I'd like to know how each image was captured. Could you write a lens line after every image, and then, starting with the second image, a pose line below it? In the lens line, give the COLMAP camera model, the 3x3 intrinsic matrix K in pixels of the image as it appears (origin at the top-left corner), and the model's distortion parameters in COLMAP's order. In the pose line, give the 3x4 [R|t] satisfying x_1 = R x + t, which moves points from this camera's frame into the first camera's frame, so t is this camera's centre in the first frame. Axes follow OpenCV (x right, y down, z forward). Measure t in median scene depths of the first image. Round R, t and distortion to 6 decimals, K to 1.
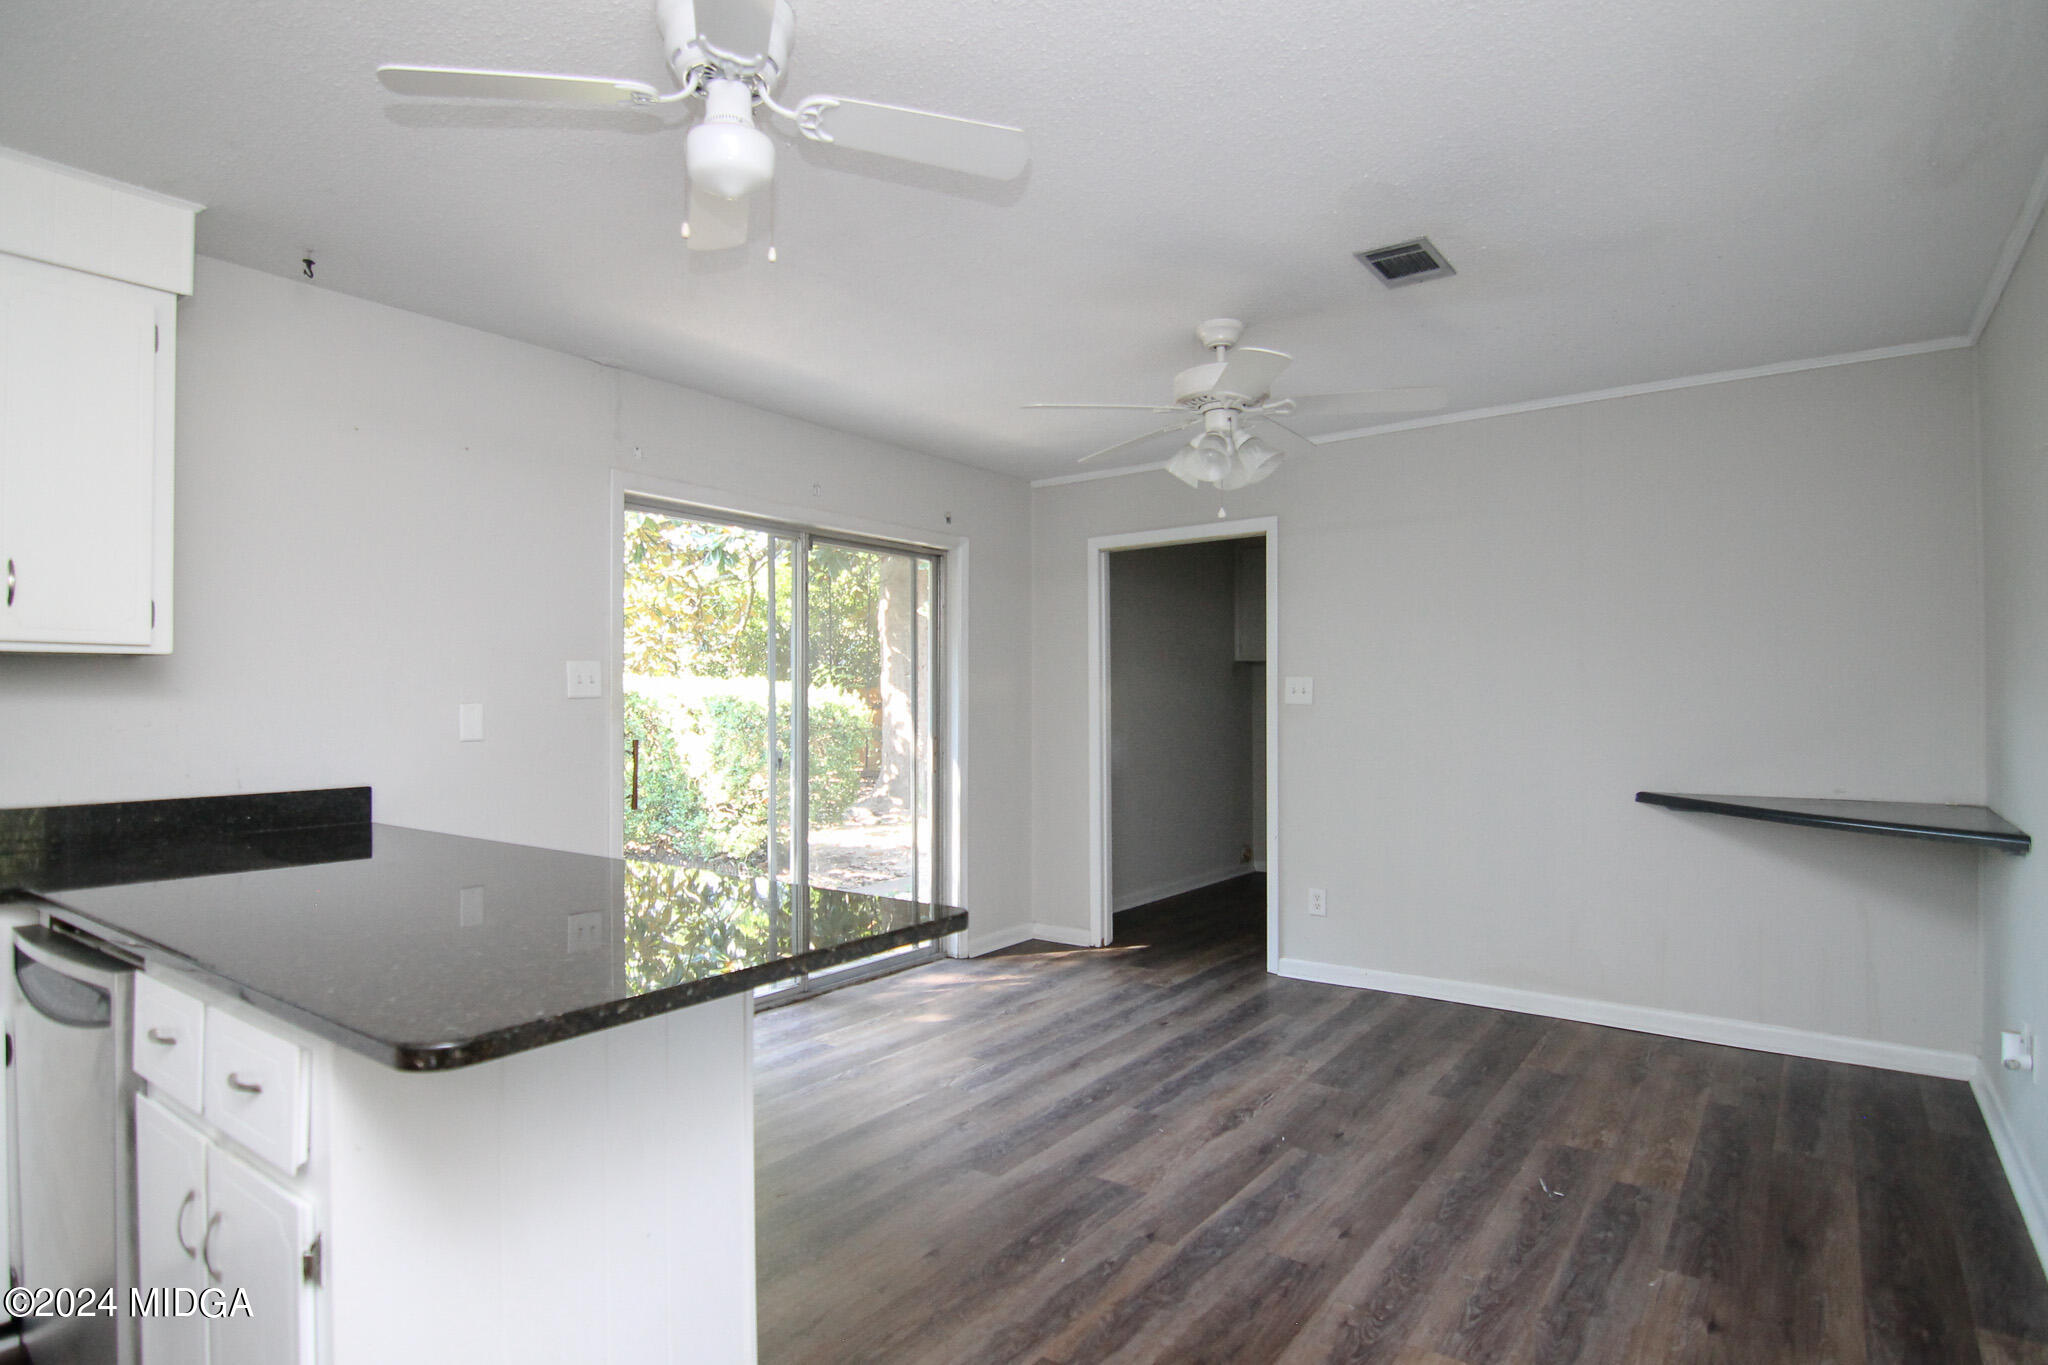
lens RADIAL K [[1065.6, 0, 1013.0], [0, 1065.6, 697.0], [0, 0, 1]] dist [-0.009777, -0.001594]
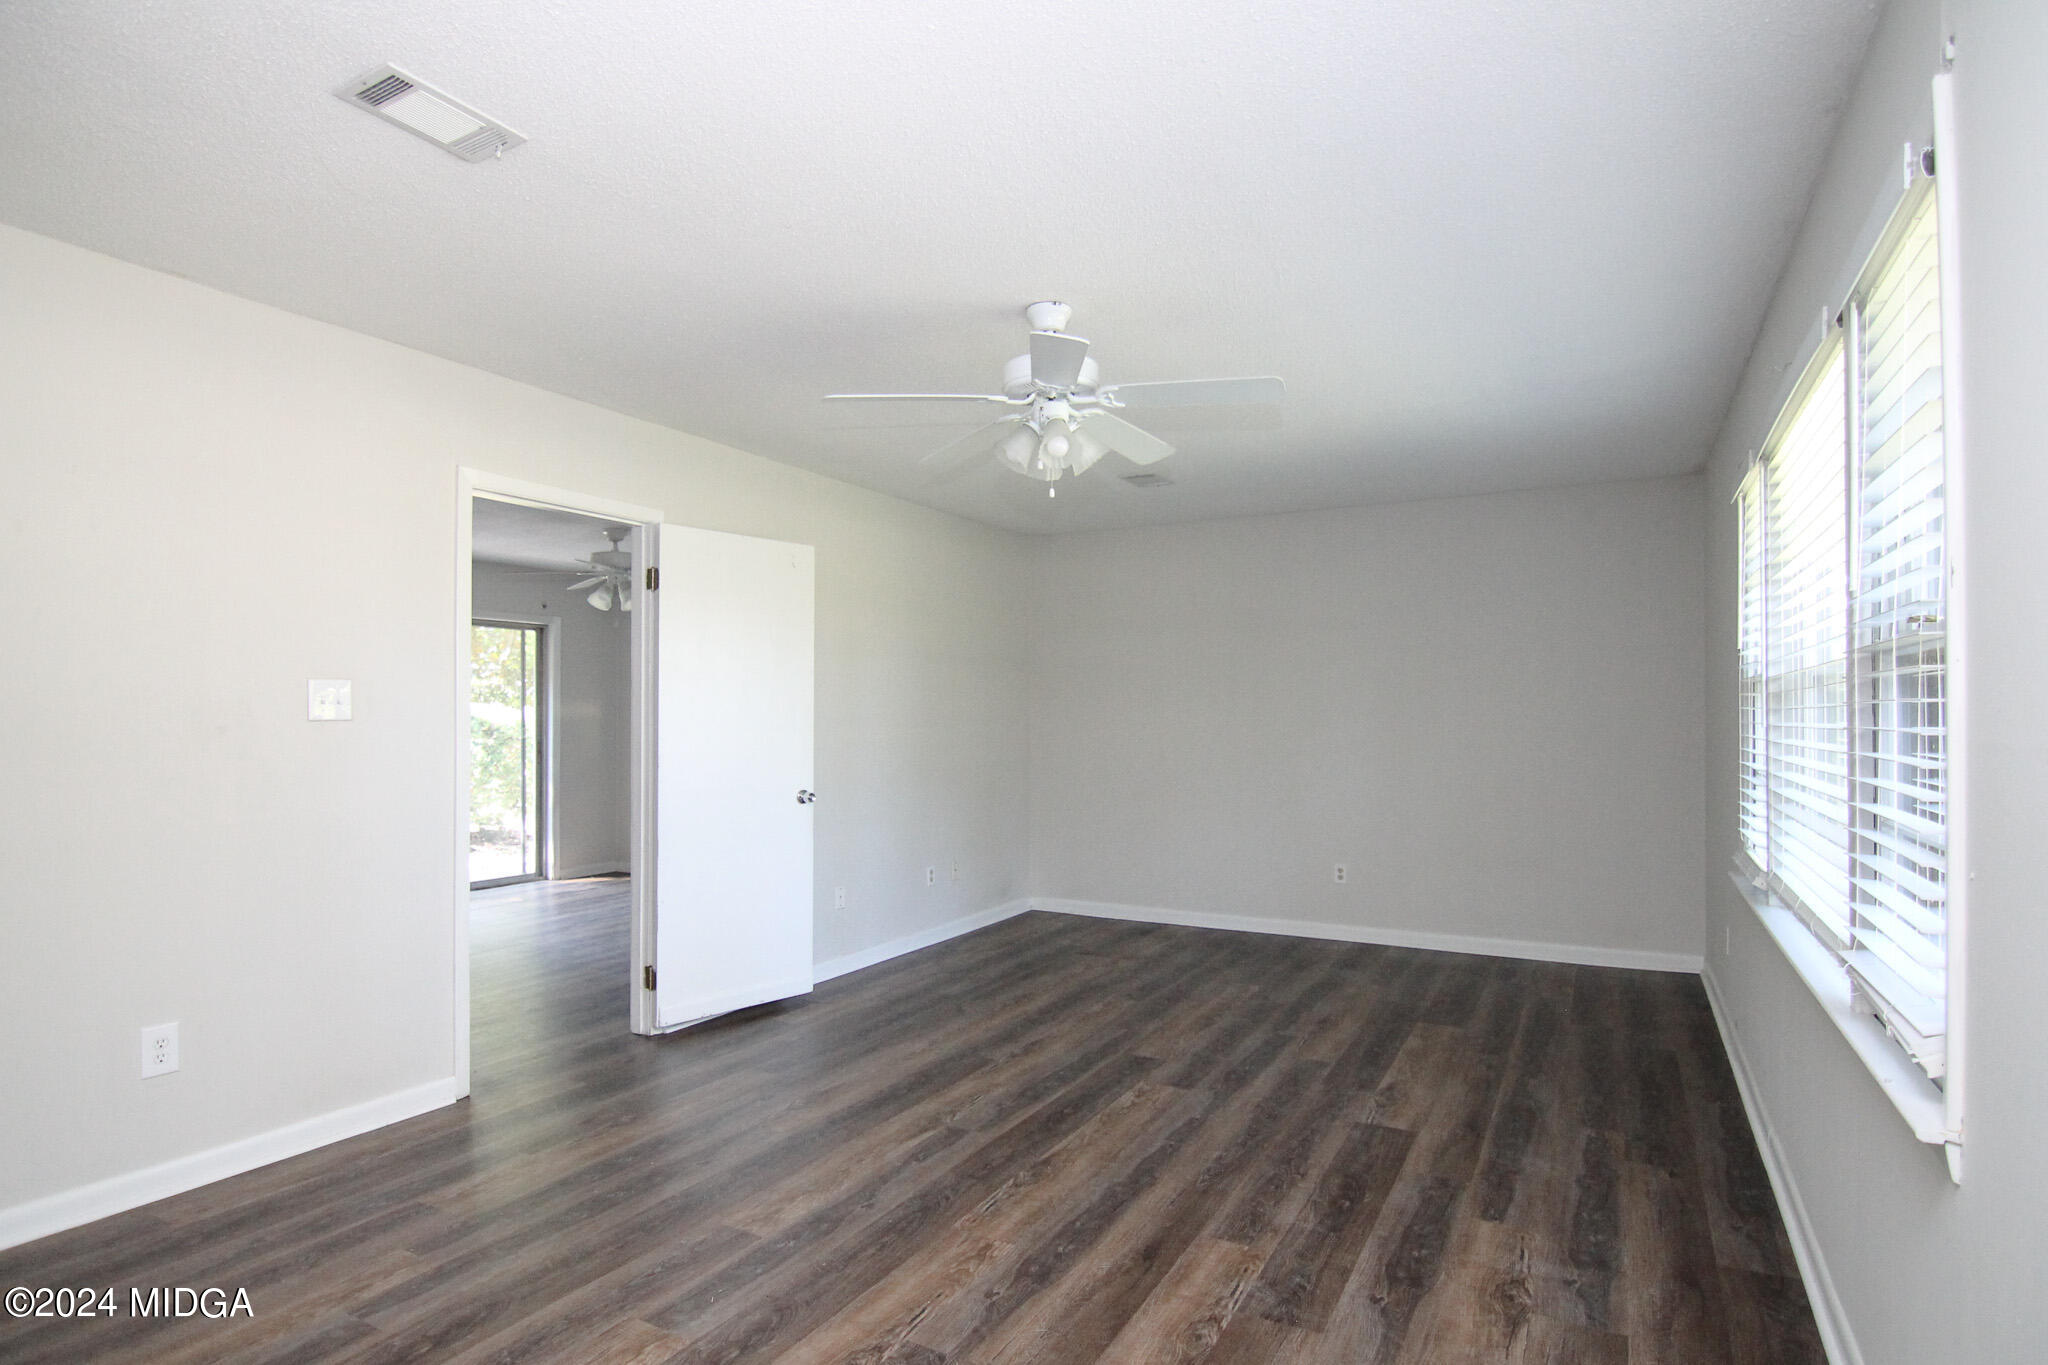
lens RADIAL K [[1060.6, 0, 1022.1], [0, 1060.6, 717.5], [0, 0, 1]] dist [-0.002479, -0.015721]
pose [[0.990435, -0.000475, 0.137979, 0.602077], [0.000707, 0.999998, -0.001630, 0.006074], [-0.137978, 0.001712, 0.990434, -0.954140]]
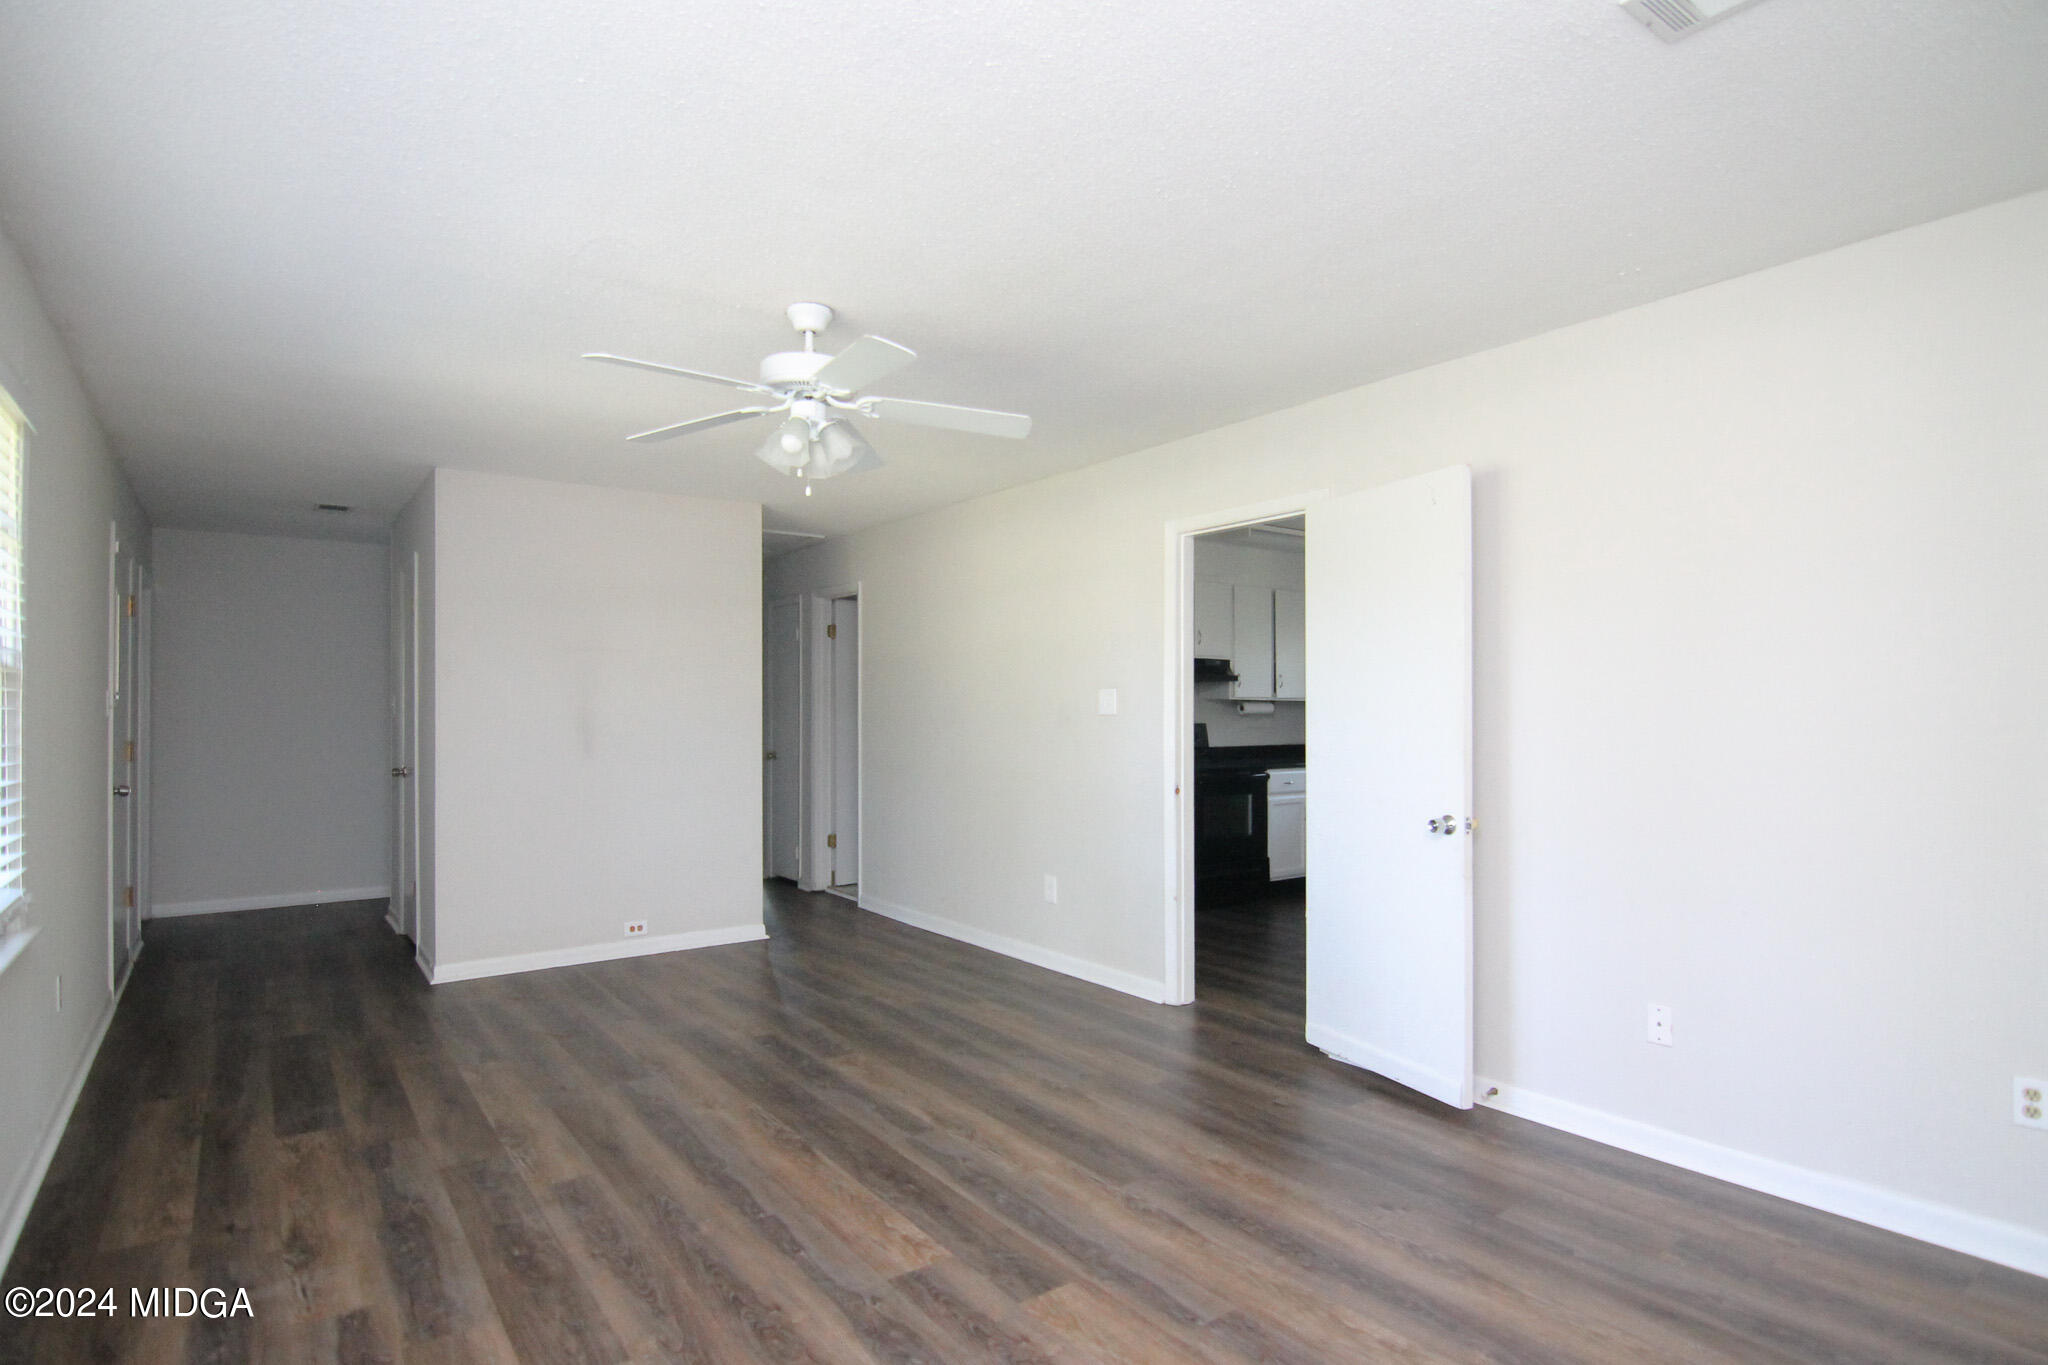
lens RADIAL K [[1060.6, 0, 1022.1], [0, 1060.6, 717.5], [0, 0, 1]] dist [-0.002479, -0.015721]
pose [[-0.290312, 0.002481, -0.956929, 1.468416], [0.001438, 0.999997, 0.002156, 0.004727], [0.956931, -0.000750, -0.290314, 0.239563]]
